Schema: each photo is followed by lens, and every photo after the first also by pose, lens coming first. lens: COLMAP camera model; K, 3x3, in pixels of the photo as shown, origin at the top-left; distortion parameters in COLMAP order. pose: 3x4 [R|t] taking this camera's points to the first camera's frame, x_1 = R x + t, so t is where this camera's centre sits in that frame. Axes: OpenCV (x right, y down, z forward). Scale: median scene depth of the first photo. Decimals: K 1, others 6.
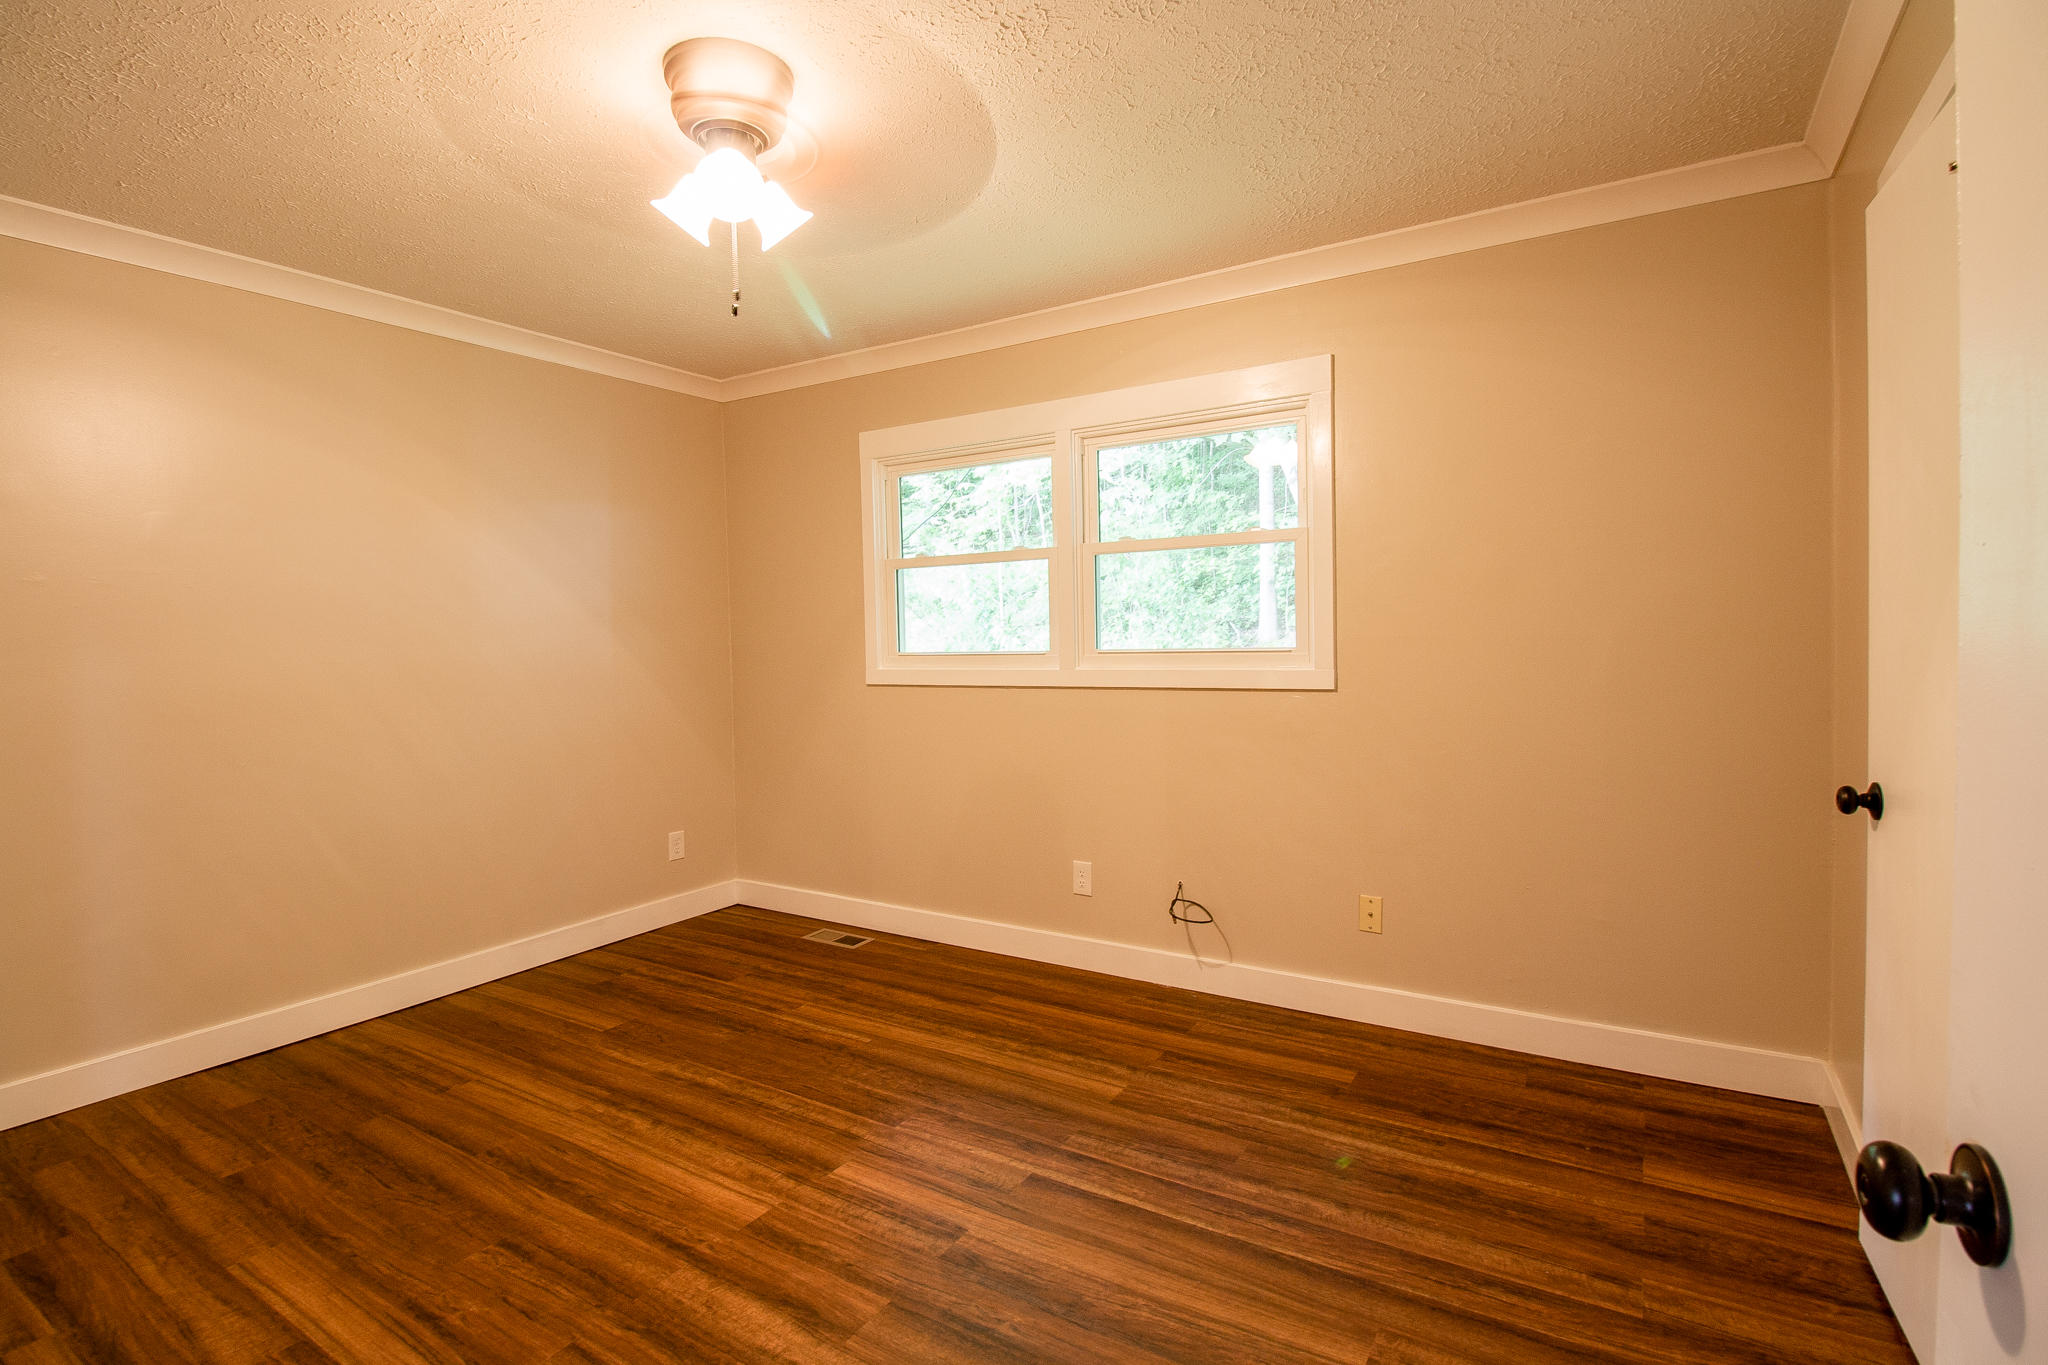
lens RADIAL K [[993.2, 0, 1036.4], [0, 993.2, 667.4], [0, 0, 1]] dist [0.001174, -0.014907]
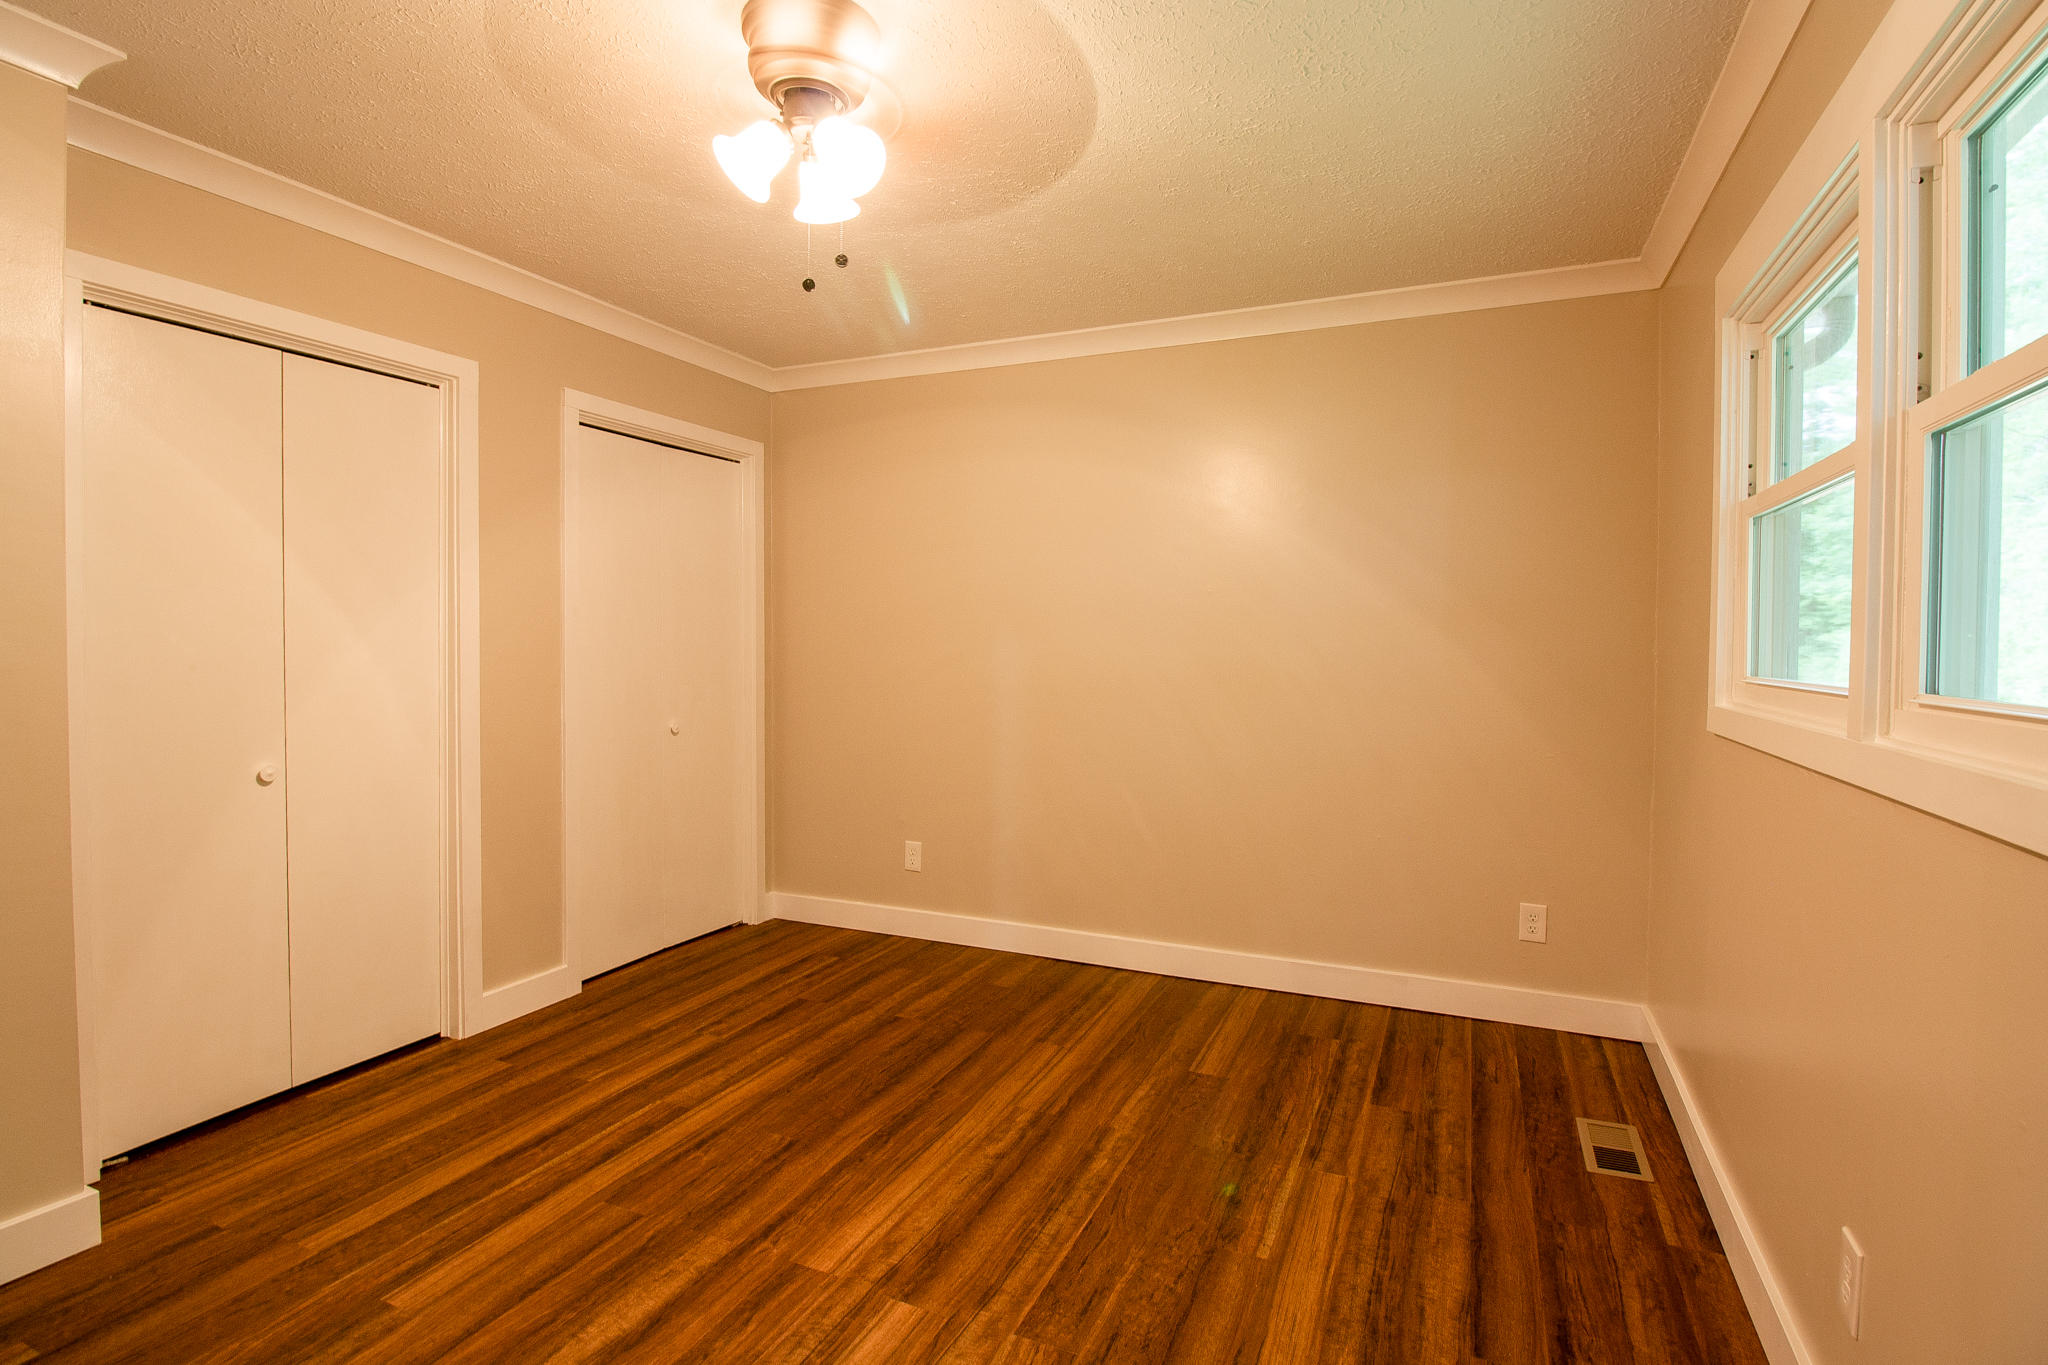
lens RADIAL K [[993.2, 0, 1036.4], [0, 993.2, 667.4], [0, 0, 1]] dist [0.001174, -0.014907]
pose [[0.131671, 0.047243, -0.990167, 0.521441], [-0.043768, 0.998167, 0.041805, -0.045885], [0.990327, 0.037833, 0.133497, 0.863380]]
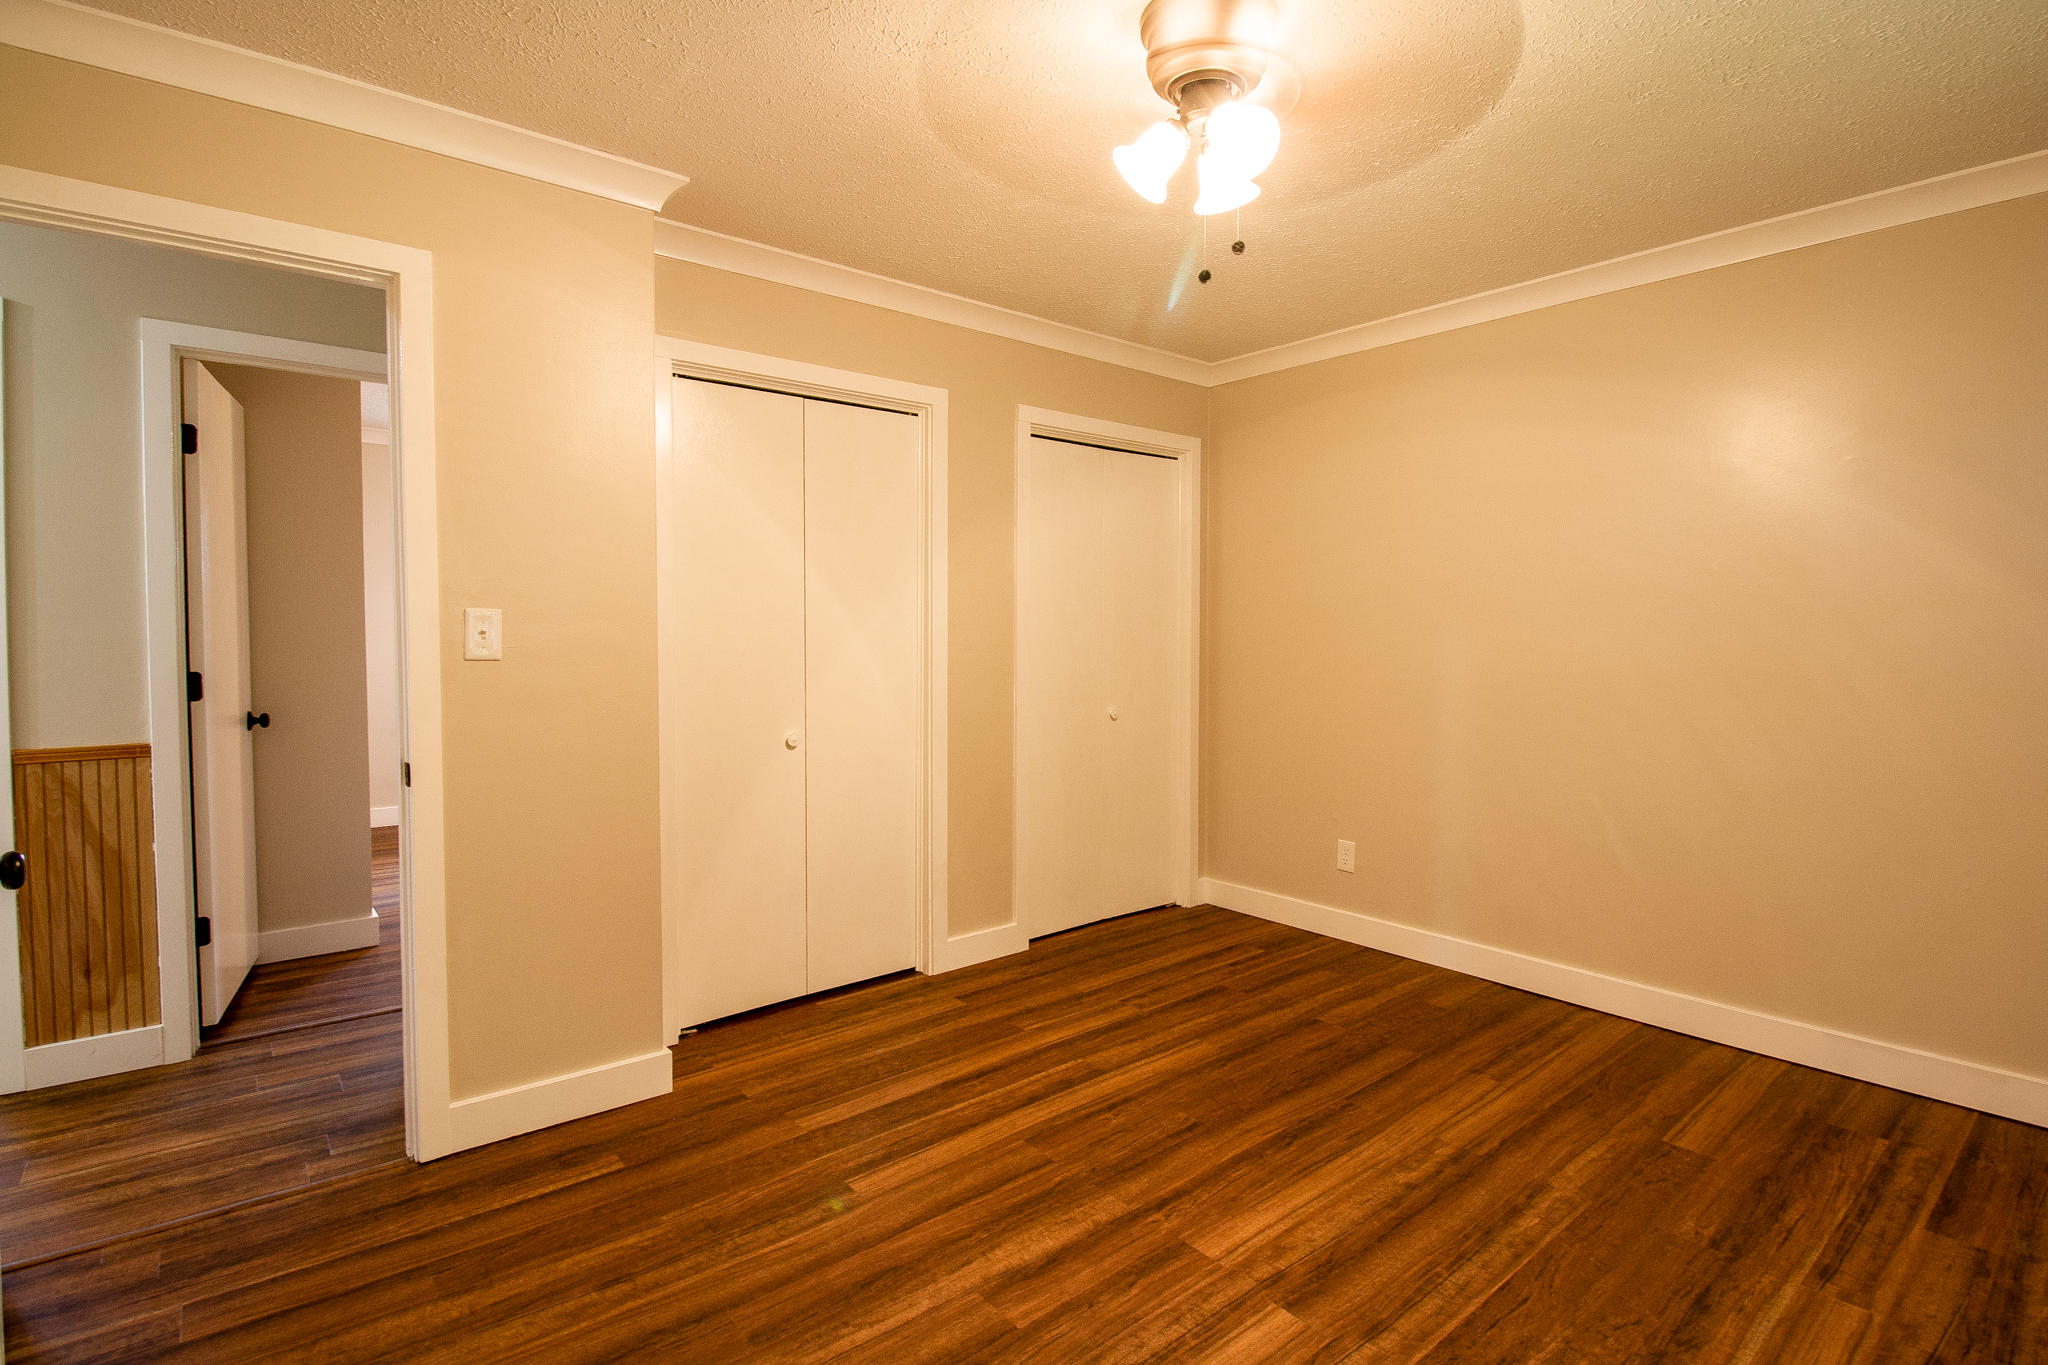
lens RADIAL K [[993.2, 0, 1036.4], [0, 993.2, 667.4], [0, 0, 1]] dist [0.001174, -0.014907]
pose [[-0.324084, 0.055038, -0.944426, 0.511194], [-0.028235, 0.997299, 0.067808, -0.047034], [0.945607, 0.048641, -0.321655, 0.917827]]
